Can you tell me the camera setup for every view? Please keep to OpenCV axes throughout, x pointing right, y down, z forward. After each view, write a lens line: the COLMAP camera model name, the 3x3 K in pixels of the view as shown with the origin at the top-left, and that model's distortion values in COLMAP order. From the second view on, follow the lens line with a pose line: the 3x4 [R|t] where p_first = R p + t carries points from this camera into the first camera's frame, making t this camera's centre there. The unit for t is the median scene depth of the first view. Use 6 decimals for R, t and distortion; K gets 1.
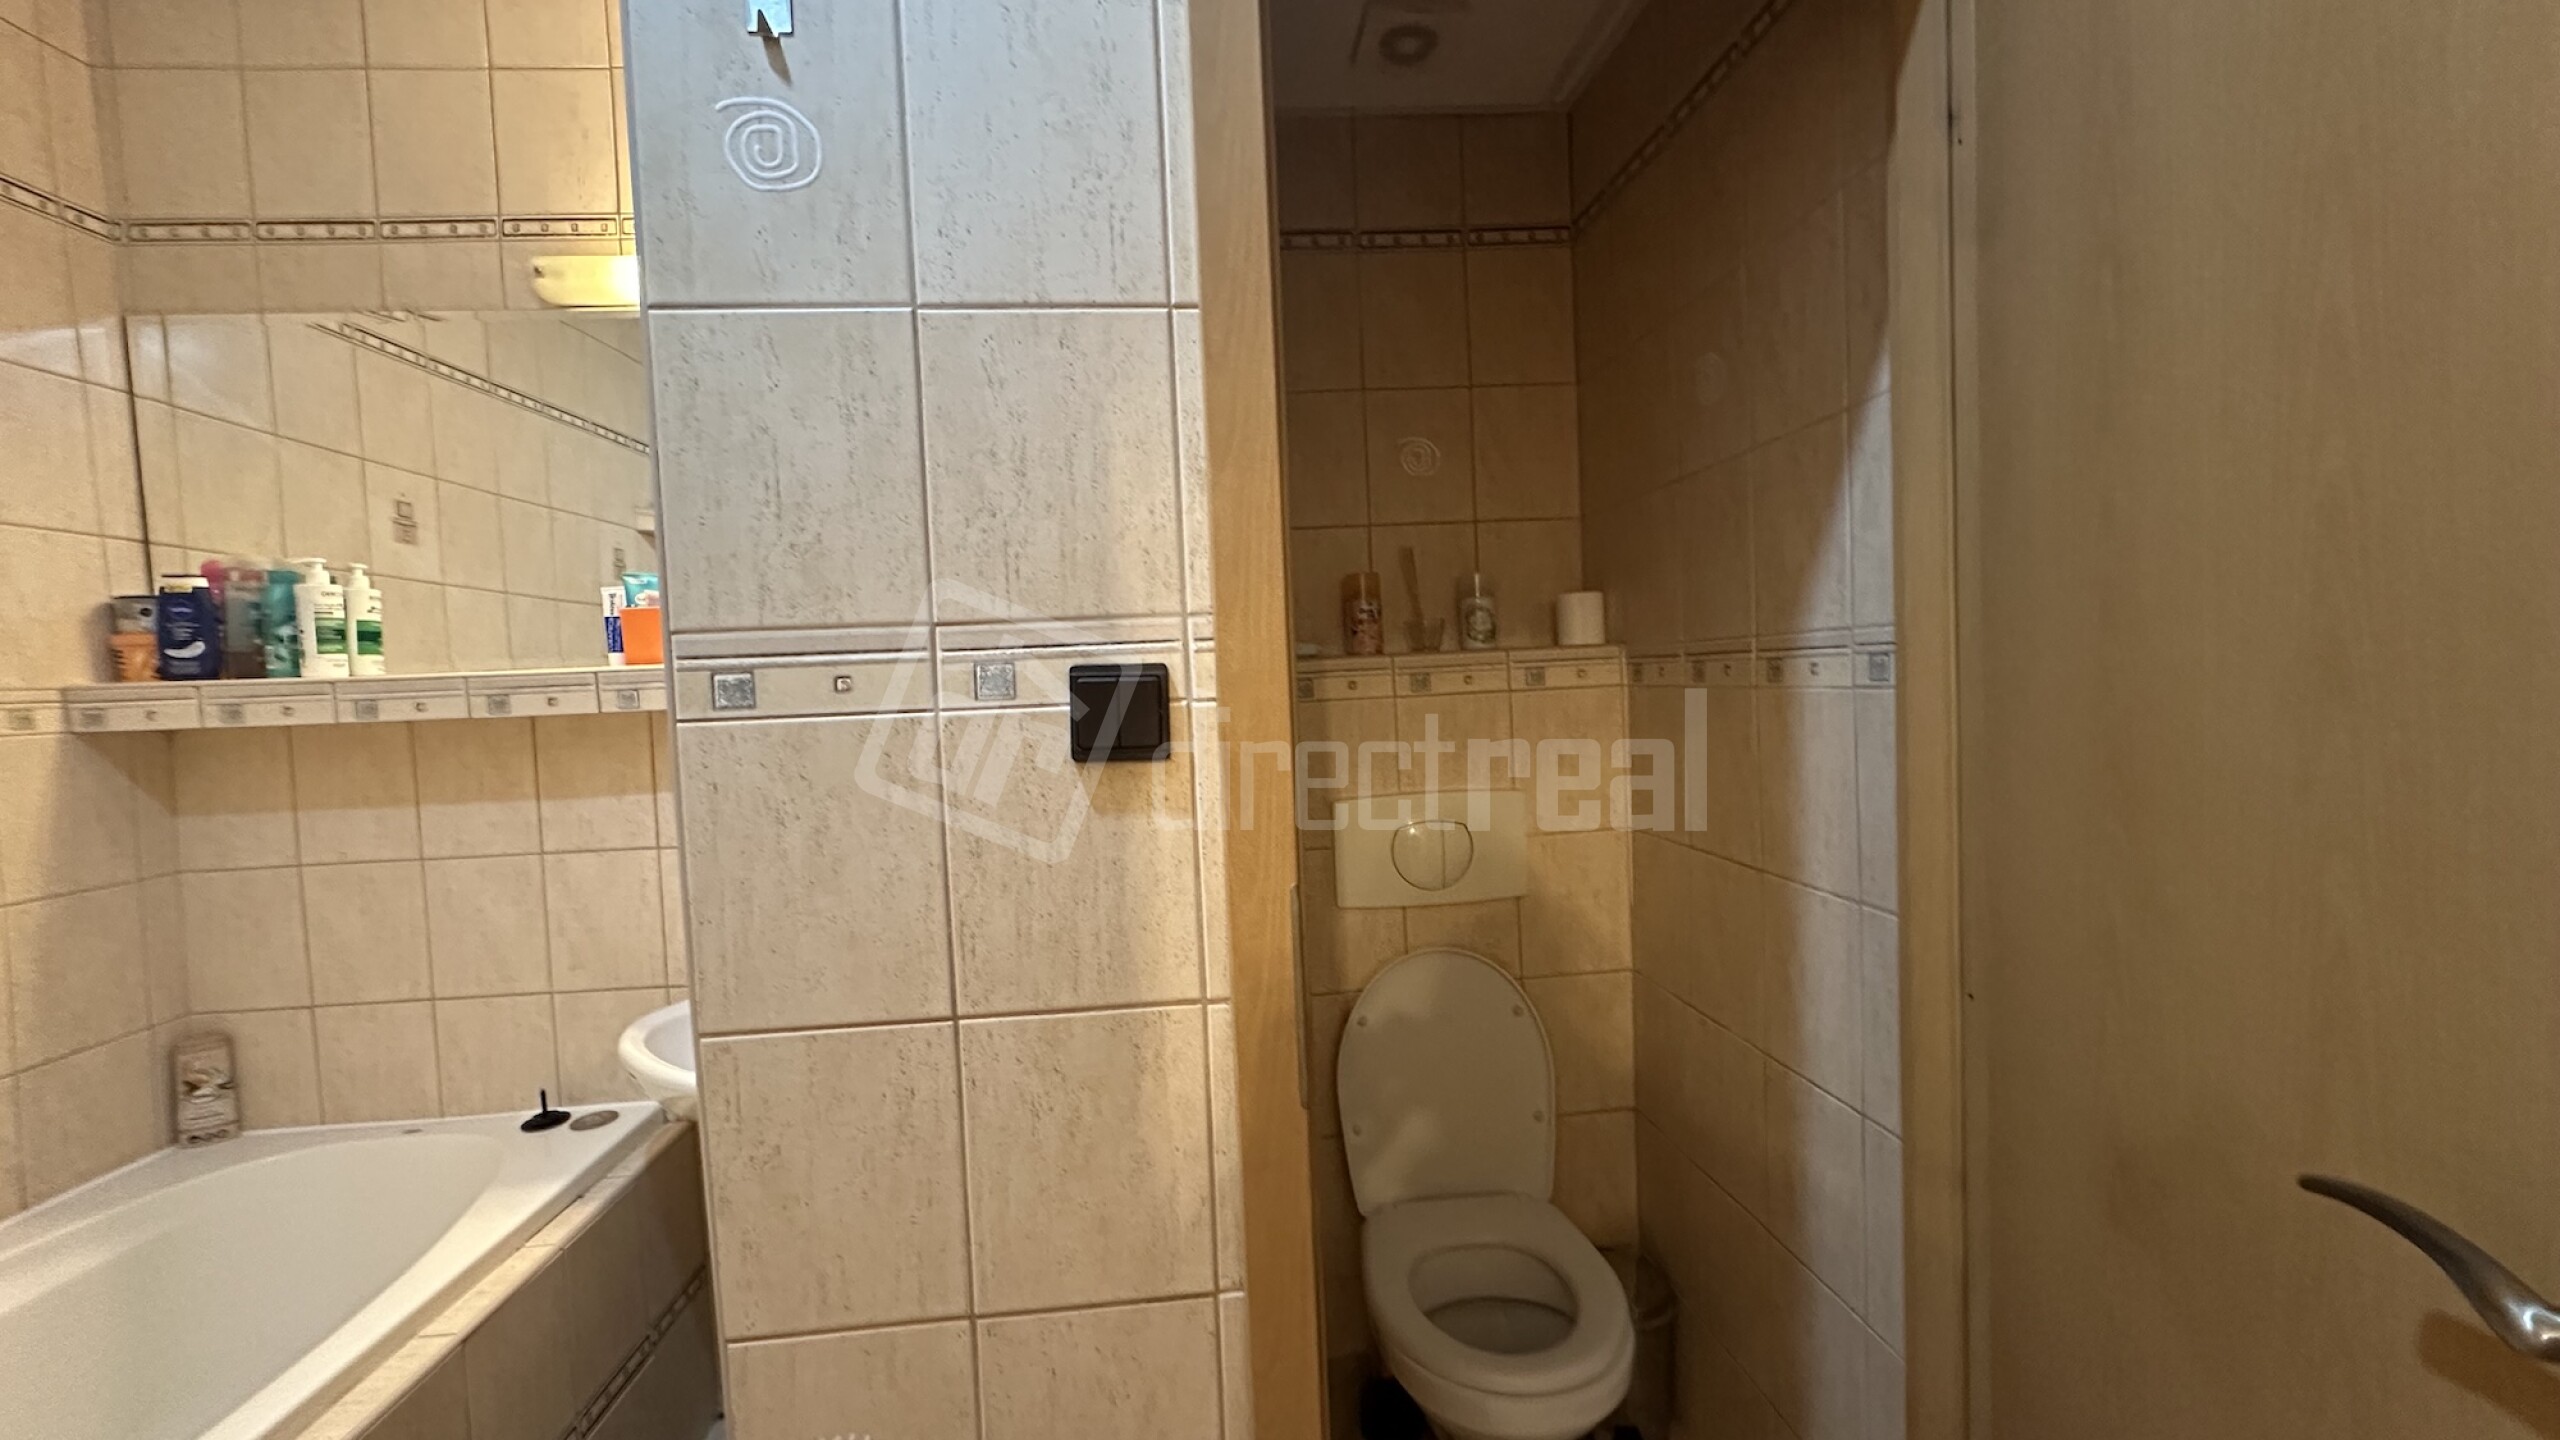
lens RADIAL K [[1011.8, 0, 1278.3], [0, 1011.8, 722.5], [0, 0, 1]] dist [-0.003925, 0.000516]
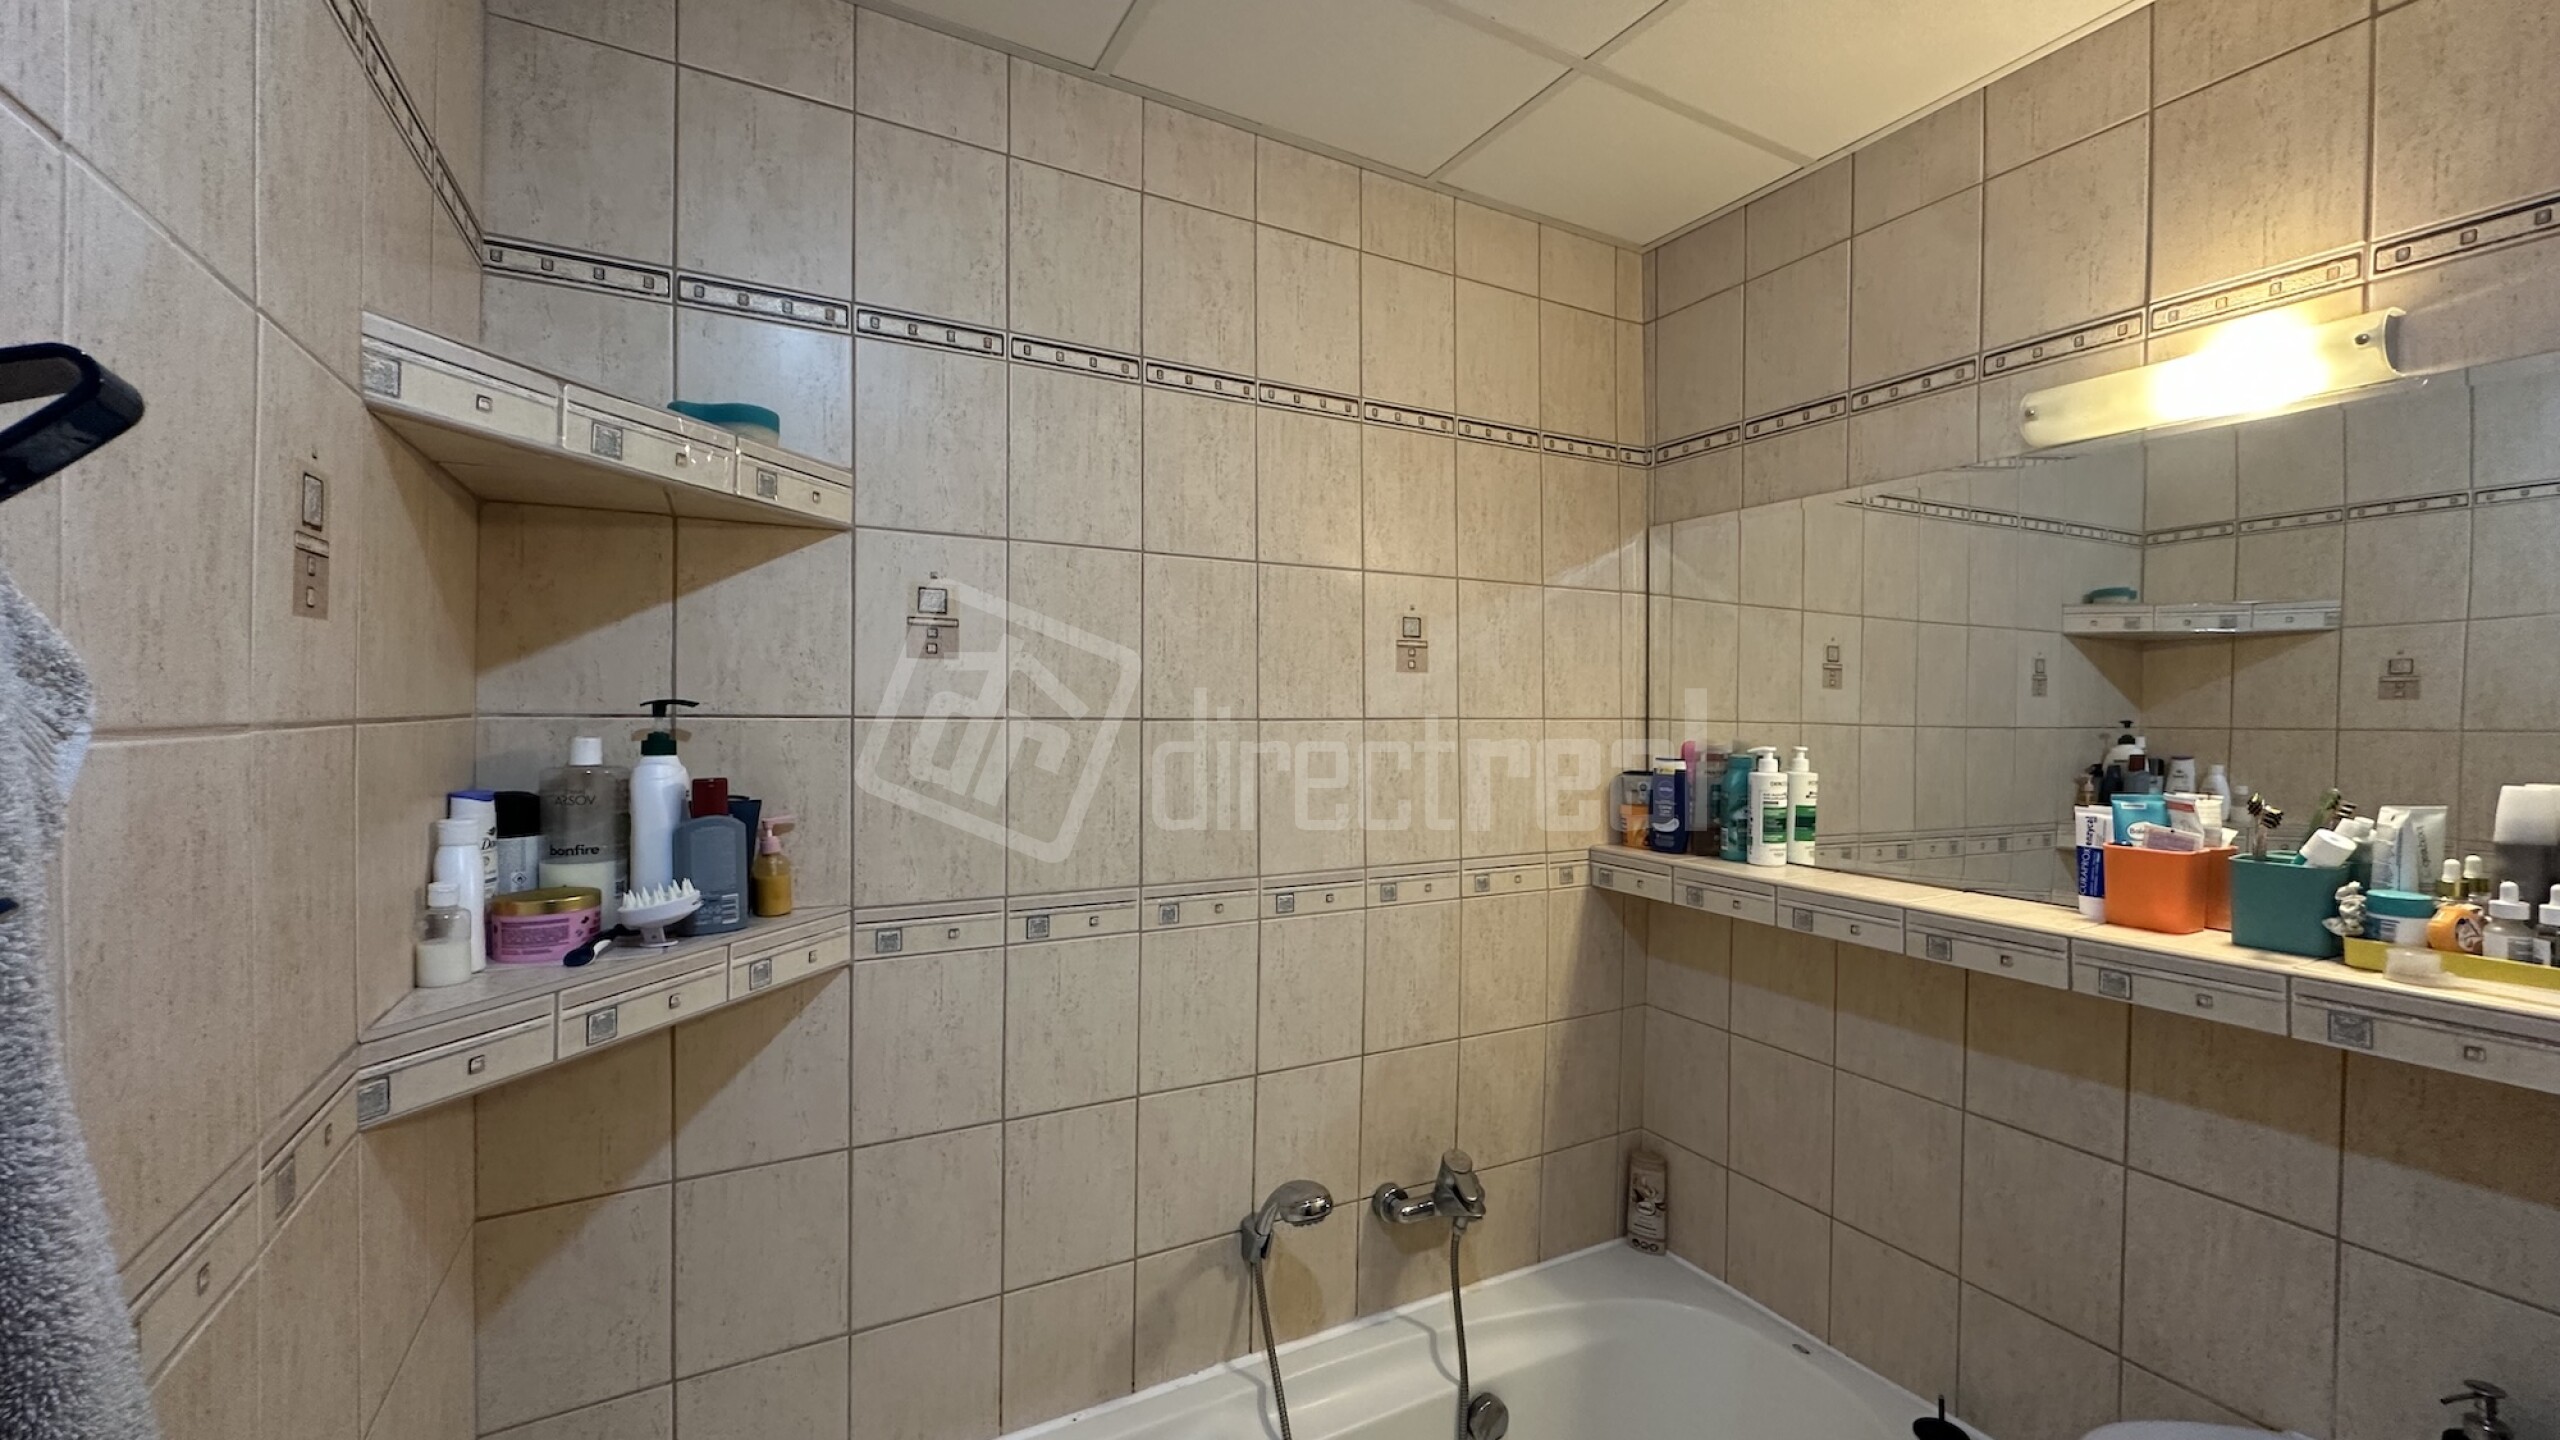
lens RADIAL K [[1011.8, 0, 1278.5], [0, 1011.8, 719.1], [0, 0, 1]] dist [-0.003925, 0.000516]
pose [[0.388310, 0.053160, -0.919994, -0.210258], [-0.067469, 0.997295, 0.029150, -0.184642], [0.919056, 0.050752, 0.390846, 0.147934]]
